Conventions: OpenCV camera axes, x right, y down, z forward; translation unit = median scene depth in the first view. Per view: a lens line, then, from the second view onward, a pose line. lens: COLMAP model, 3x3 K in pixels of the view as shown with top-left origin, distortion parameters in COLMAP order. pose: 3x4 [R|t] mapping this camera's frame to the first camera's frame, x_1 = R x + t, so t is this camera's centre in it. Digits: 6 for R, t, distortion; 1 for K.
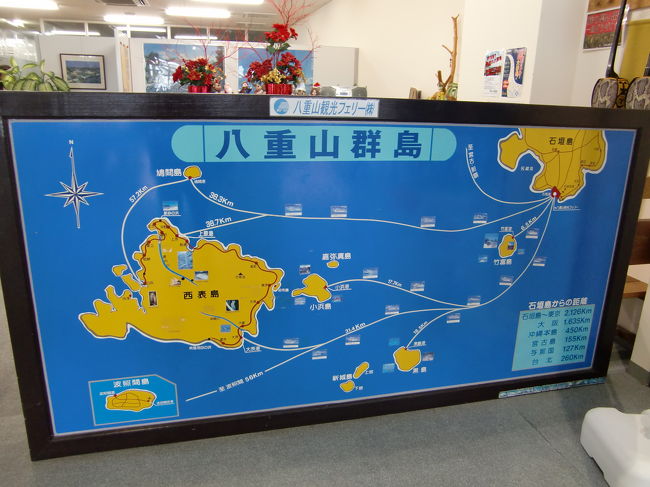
lens RADIAL K [[515.0, 0, 325.0], [0, 515.0, 243.5], [0, 0, 1]] dist [-0.119810, 0.099266]
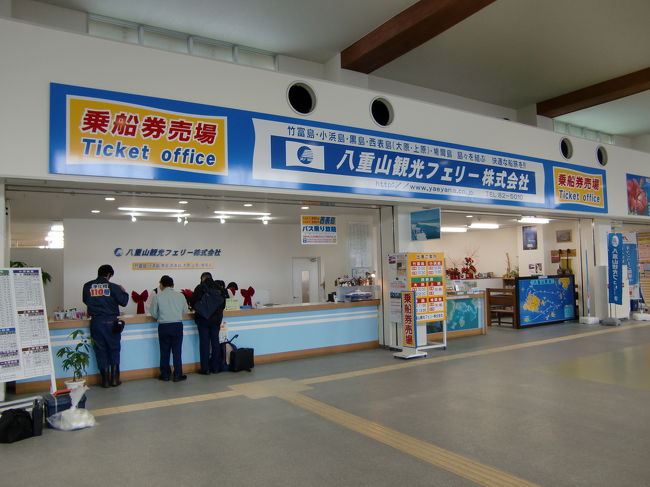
lens RADIAL K [[515.0, 0, 325.0], [0, 515.0, 243.5], [0, 0, 1]] dist [-0.119810, 0.099266]
pose [[0.953146, -0.036622, 0.300286, -4.461939], [0.134643, 0.940260, -0.312702, 0.988156], [-0.270895, 0.338482, 0.901136, -4.242609]]
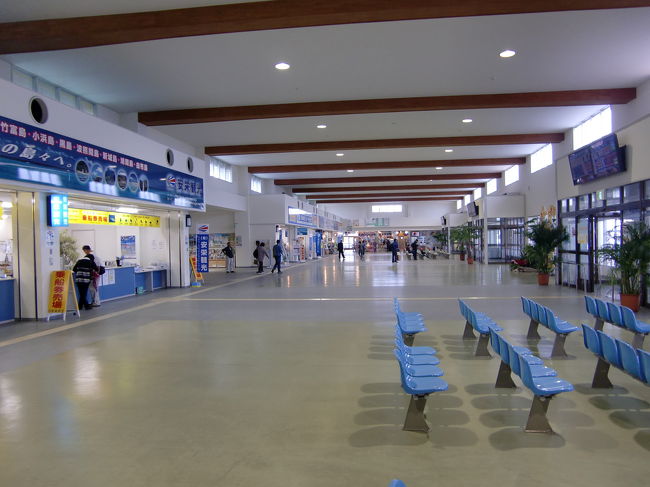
lens RADIAL K [[515.0, 0, 325.0], [0, 515.0, 243.5], [0, 0, 1]] dist [-0.119810, 0.099266]
pose [[0.385141, -0.040391, 0.921974, -7.271988], [0.292715, 0.952802, -0.080536, 1.143048], [-0.875205, 0.300893, 0.378786, -5.026036]]
